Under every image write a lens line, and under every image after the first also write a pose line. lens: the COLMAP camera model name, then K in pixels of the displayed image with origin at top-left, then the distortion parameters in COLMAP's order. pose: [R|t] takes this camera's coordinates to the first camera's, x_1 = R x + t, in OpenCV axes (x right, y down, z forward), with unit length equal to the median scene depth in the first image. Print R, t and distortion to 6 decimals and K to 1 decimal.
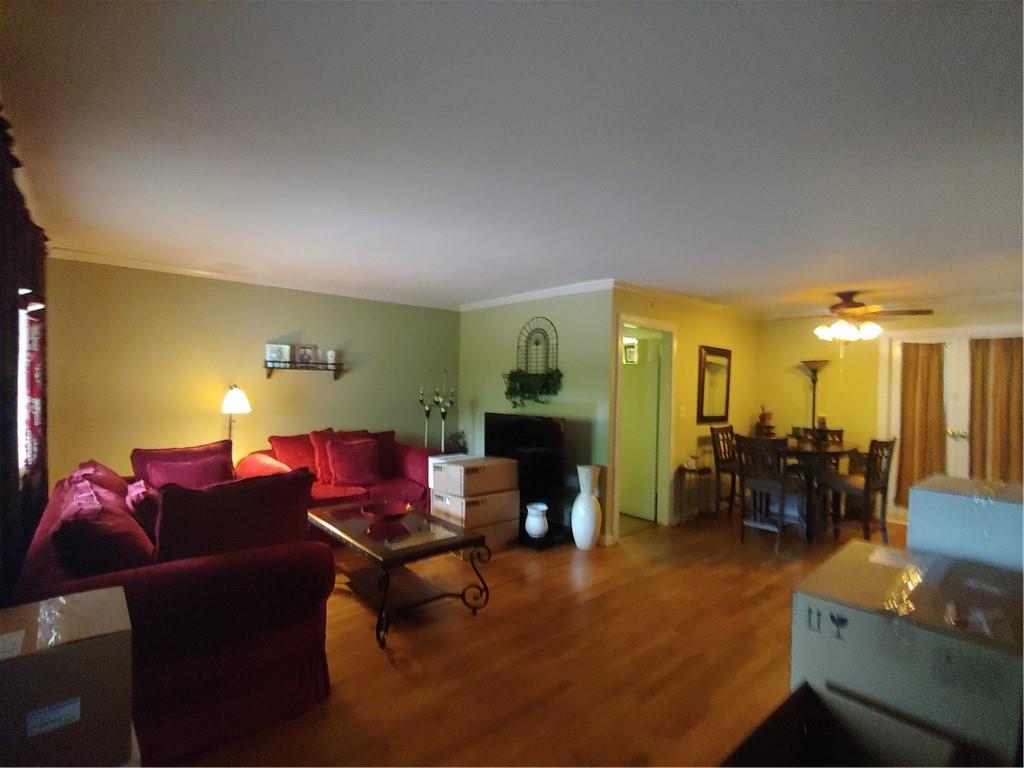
lens RADIAL K [[482.9, 0, 512.6], [0, 482.9, 389.6], [0, 0, 1]] dist [-0.019632, 0.000196]
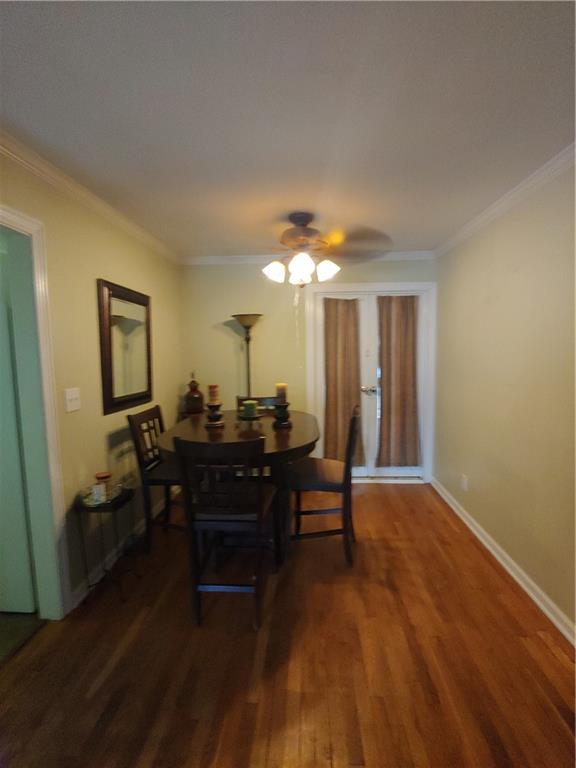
lens RADIAL K [[362.2, 0, 283.5], [0, 362.2, 386.4], [0, 0, 1]] dist [-0.019632, 0.000196]
pose [[0.698857, -0.101202, 0.708065, 0.228151], [0.029439, 0.993171, 0.112895, -0.006531], [-0.714655, -0.058053, 0.697064, 0.537139]]
